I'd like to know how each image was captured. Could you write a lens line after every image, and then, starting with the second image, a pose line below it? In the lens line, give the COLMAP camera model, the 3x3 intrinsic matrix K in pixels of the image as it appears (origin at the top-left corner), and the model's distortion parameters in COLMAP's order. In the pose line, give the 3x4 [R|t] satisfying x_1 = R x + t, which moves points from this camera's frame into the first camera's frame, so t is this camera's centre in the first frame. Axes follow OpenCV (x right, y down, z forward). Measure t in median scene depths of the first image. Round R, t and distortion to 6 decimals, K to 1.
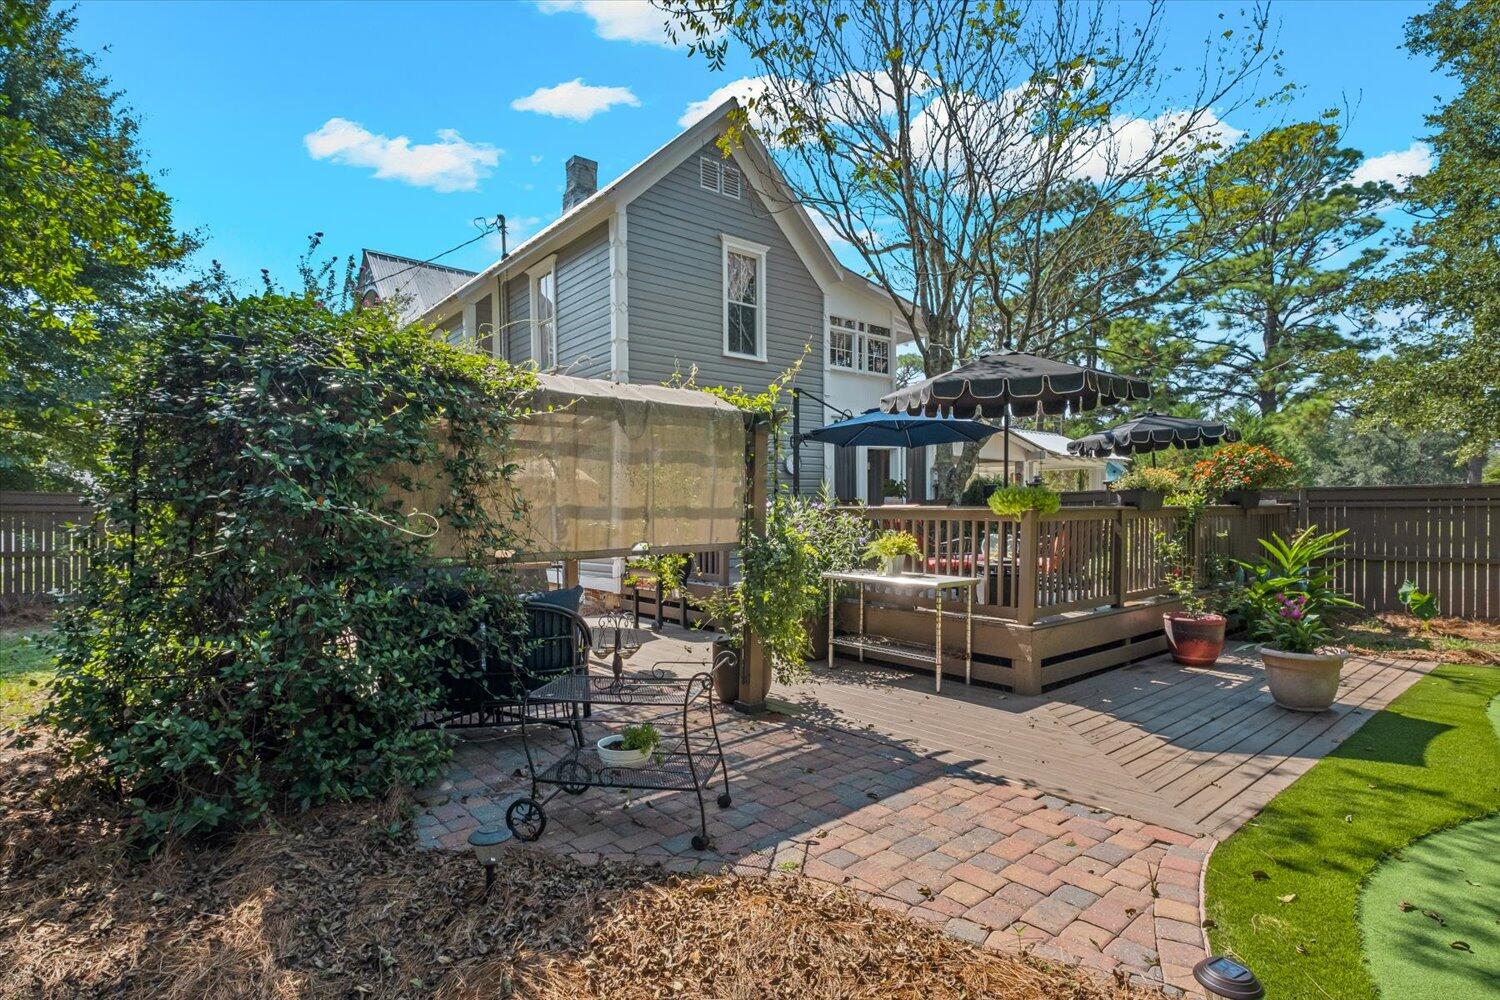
lens RADIAL K [[701.7, 0, 761.7], [0, 701.7, 513.0], [0, 0, 1]] dist [0.002585, 0.000190]
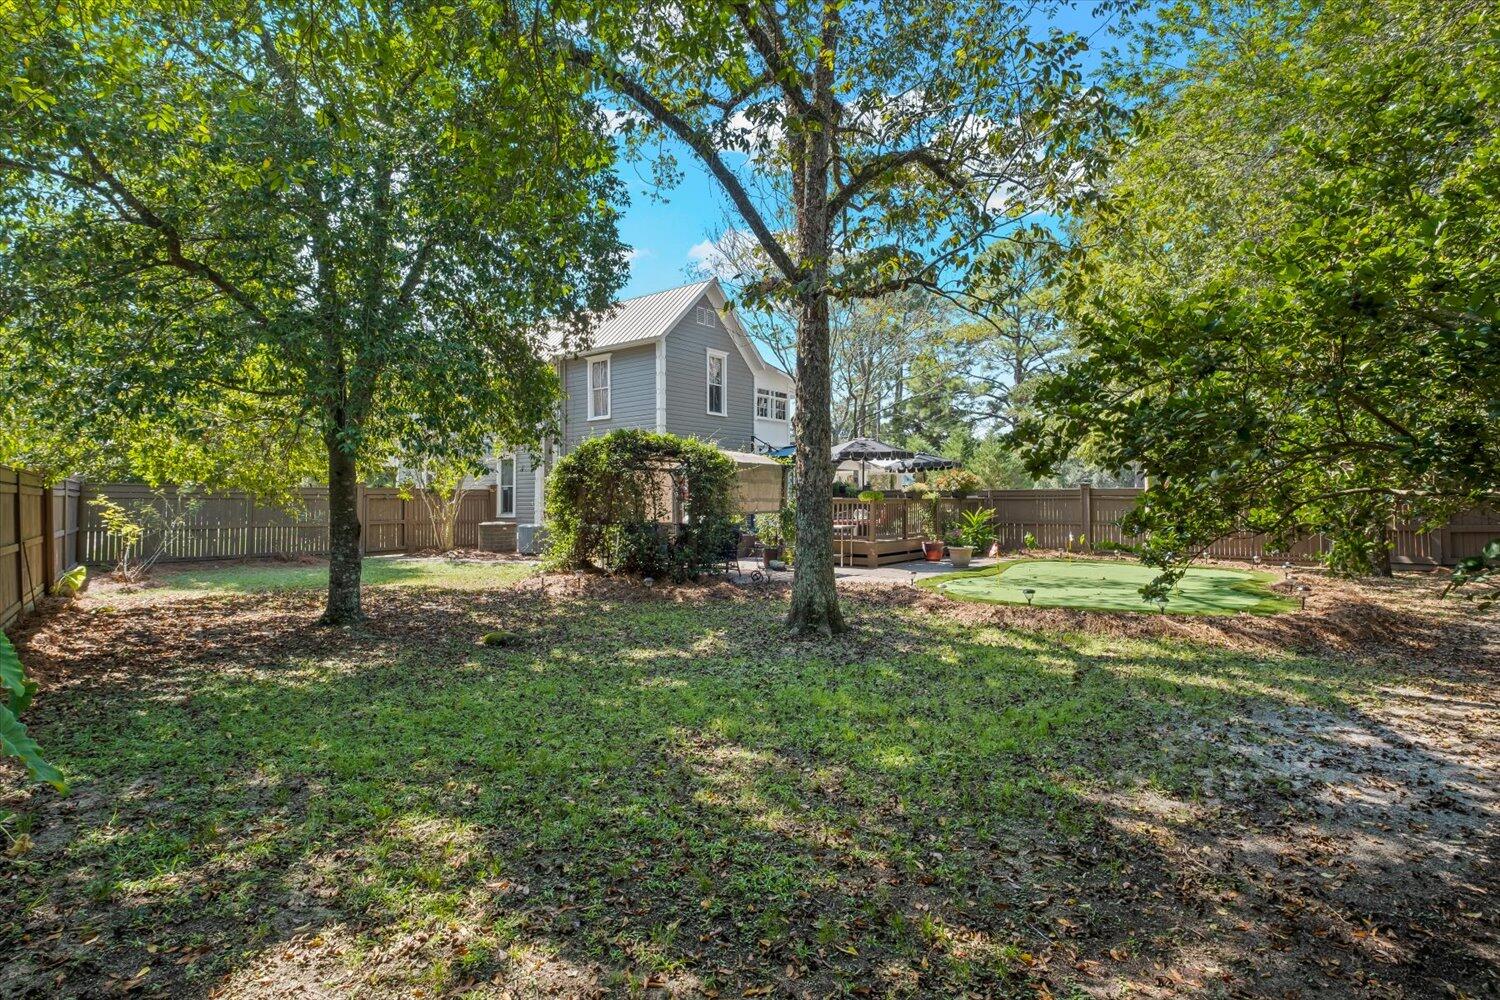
lens RADIAL K [[741.7, 0, 745.3], [0, 741.7, 499.4], [0, 0, 1]] dist [-0.001972, -0.000436]
pose [[0.973070, 0.002910, 0.230491, -0.382688], [-0.000910, 0.999961, -0.008784, 0.010631], [-0.230507, 0.008338, 0.973035, -0.840688]]
